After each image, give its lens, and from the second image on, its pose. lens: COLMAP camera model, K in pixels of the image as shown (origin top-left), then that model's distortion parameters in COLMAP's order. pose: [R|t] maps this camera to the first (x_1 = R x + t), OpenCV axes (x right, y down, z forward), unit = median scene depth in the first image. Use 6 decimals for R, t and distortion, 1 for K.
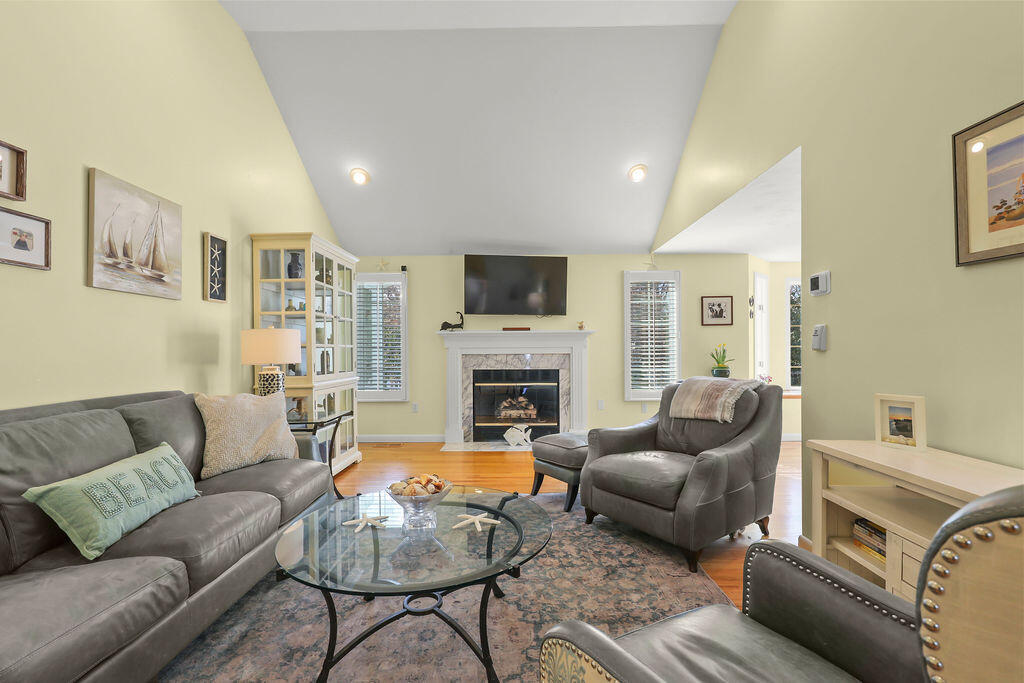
lens RADIAL K [[464.0, 0, 510.4], [0, 464.0, 346.2], [0, 0, 1]] dist [0.000626, 0.000177]
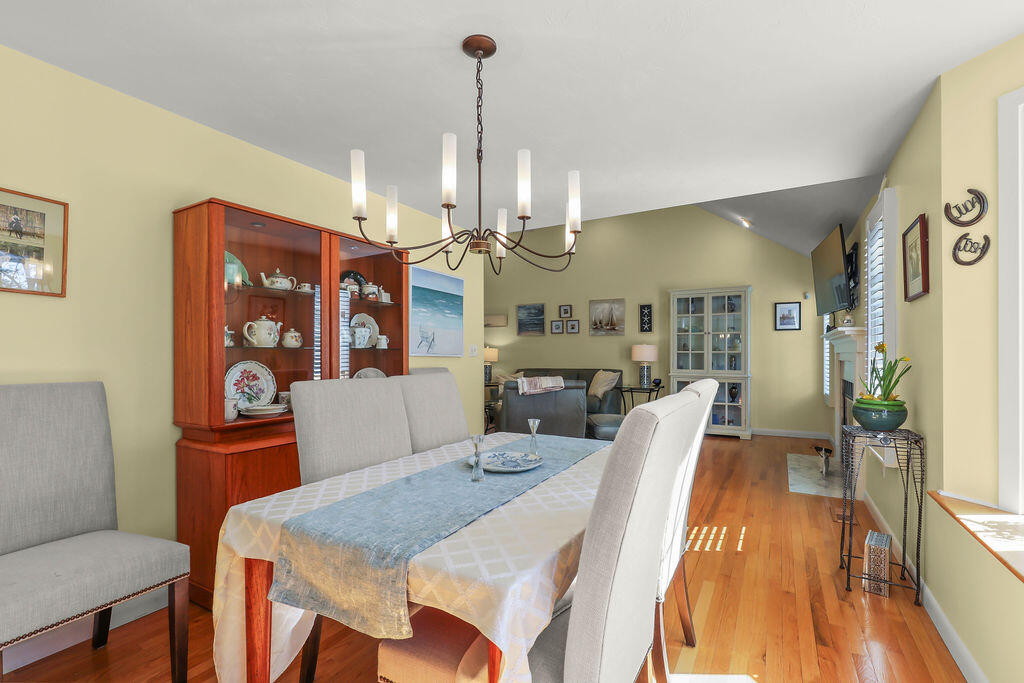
lens RADIAL K [[464.0, 0, 503.8], [0, 464.0, 346.5], [0, 0, 1]] dist [0.000626, 0.000177]
pose [[-0.499108, 0.000479, -0.866540, 1.459249], [0.014935, 0.999856, -0.008050, -0.019195], [0.866411, -0.016960, -0.499043, 1.335386]]
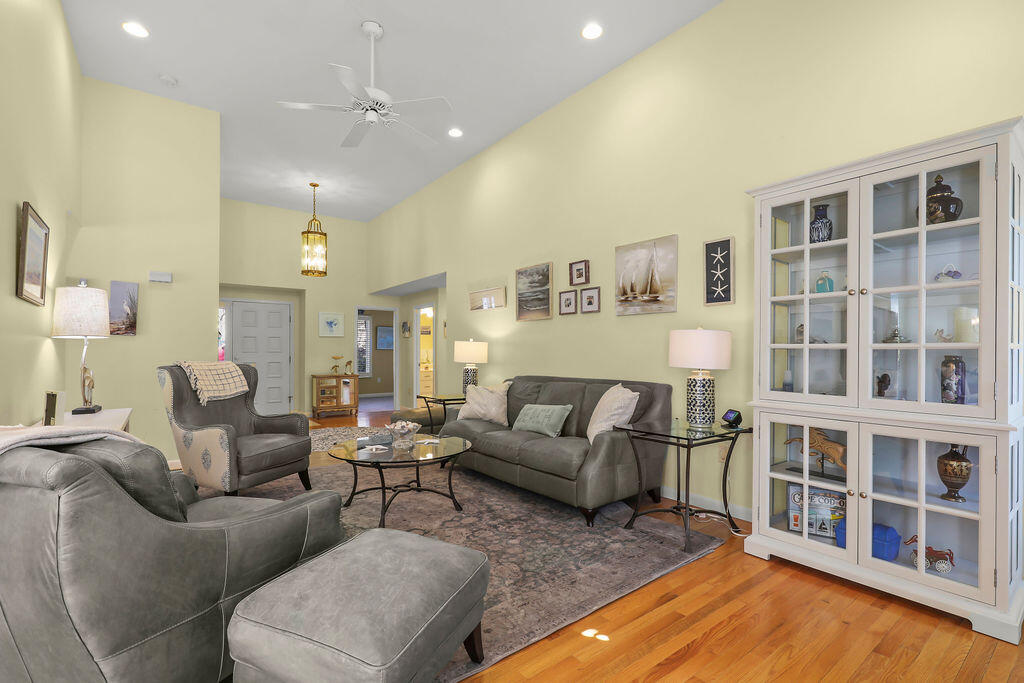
lens RADIAL K [[464.0, 0, 513.1], [0, 464.0, 345.9], [0, 0, 1]] dist [0.000626, 0.000177]
pose [[-0.780869, 0.005313, -0.624672, 0.304830], [0.013831, 0.999866, -0.008785, -0.002877], [0.624541, -0.015500, -0.780838, 1.320945]]
